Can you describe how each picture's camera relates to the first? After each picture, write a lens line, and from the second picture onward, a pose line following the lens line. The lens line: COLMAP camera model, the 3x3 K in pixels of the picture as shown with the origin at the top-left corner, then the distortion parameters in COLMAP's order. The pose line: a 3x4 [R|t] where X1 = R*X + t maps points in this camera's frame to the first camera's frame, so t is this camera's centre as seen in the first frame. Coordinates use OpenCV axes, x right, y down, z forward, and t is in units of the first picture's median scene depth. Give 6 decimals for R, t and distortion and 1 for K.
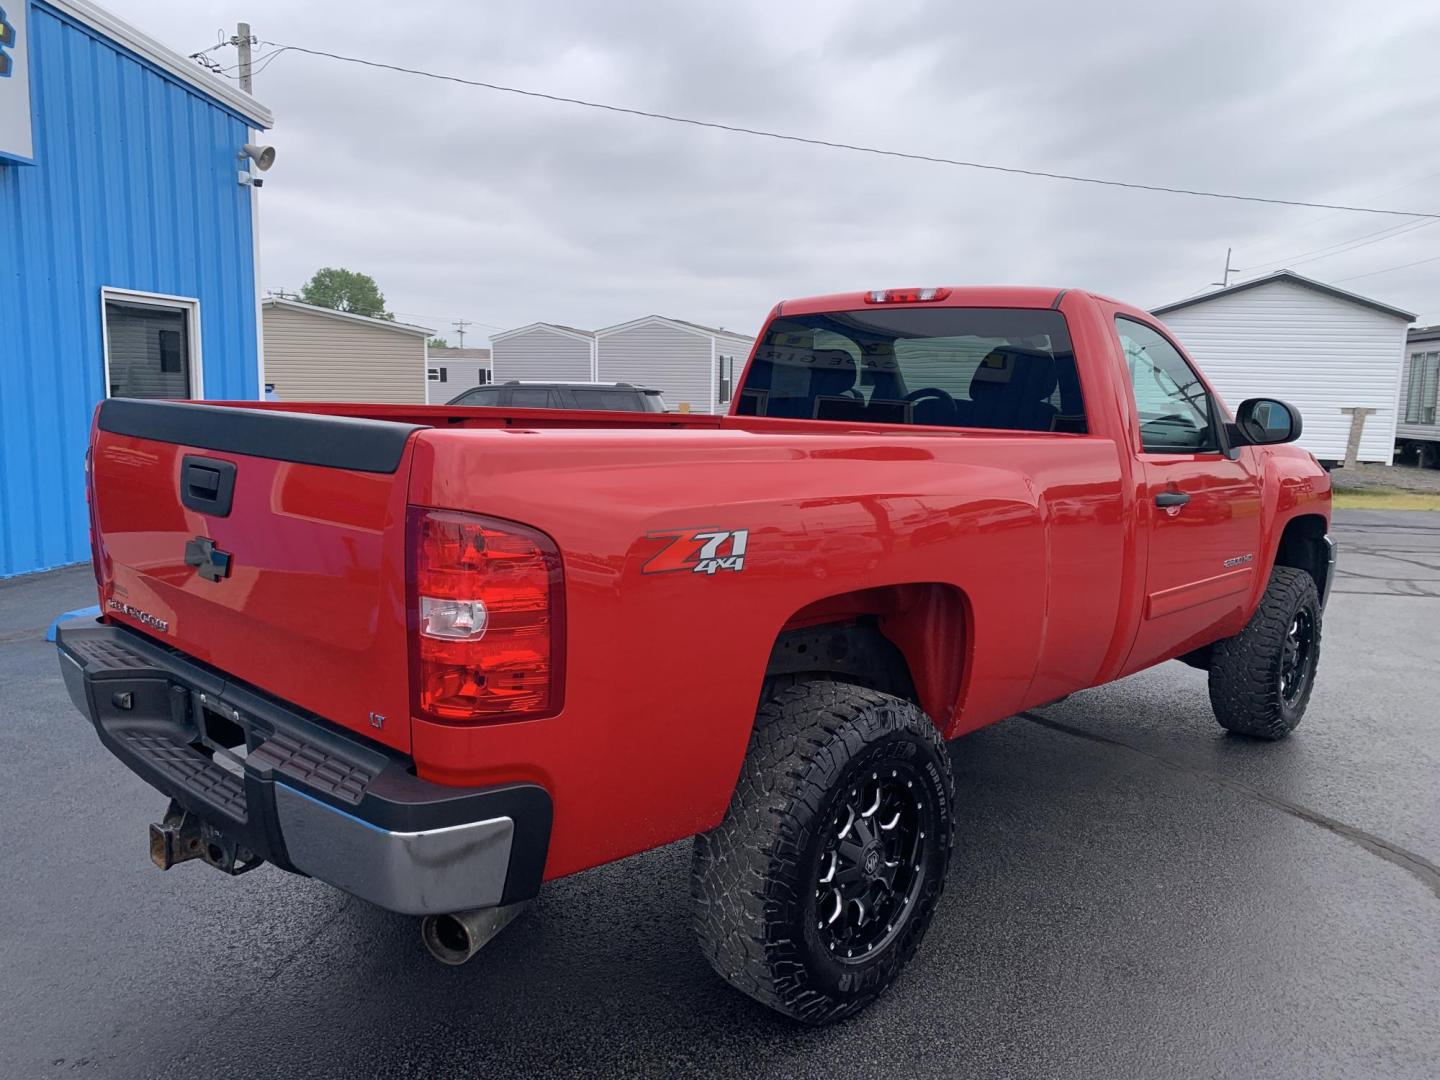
lens RADIAL K [[1089.0, 0, 716.5], [0, 1089.0, 535.5], [0, 0, 1]] dist [0.020169, -0.028885]
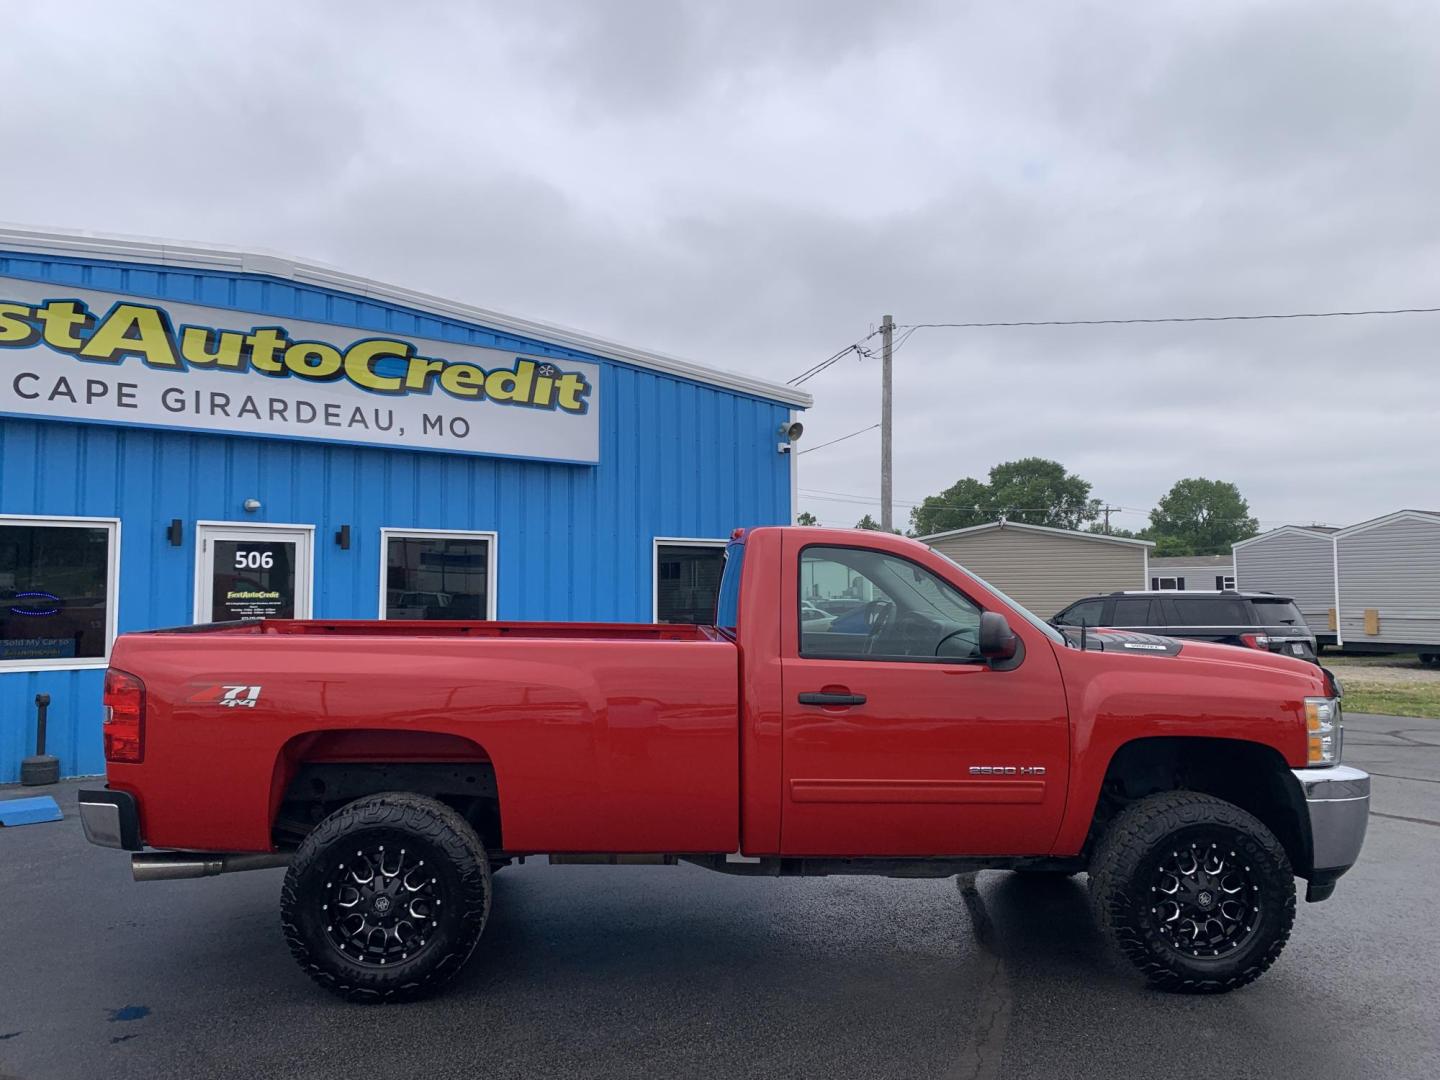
lens RADIAL K [[1089.0, 0, 716.5], [0, 1089.0, 535.5], [0, 0, 1]] dist [0.020169, -0.028885]
pose [[0.726989, -0.059646, -0.684053, 0.402032], [-0.071916, 0.984127, -0.162241, -0.002642], [0.682872, 0.167142, 0.711160, 0.023799]]
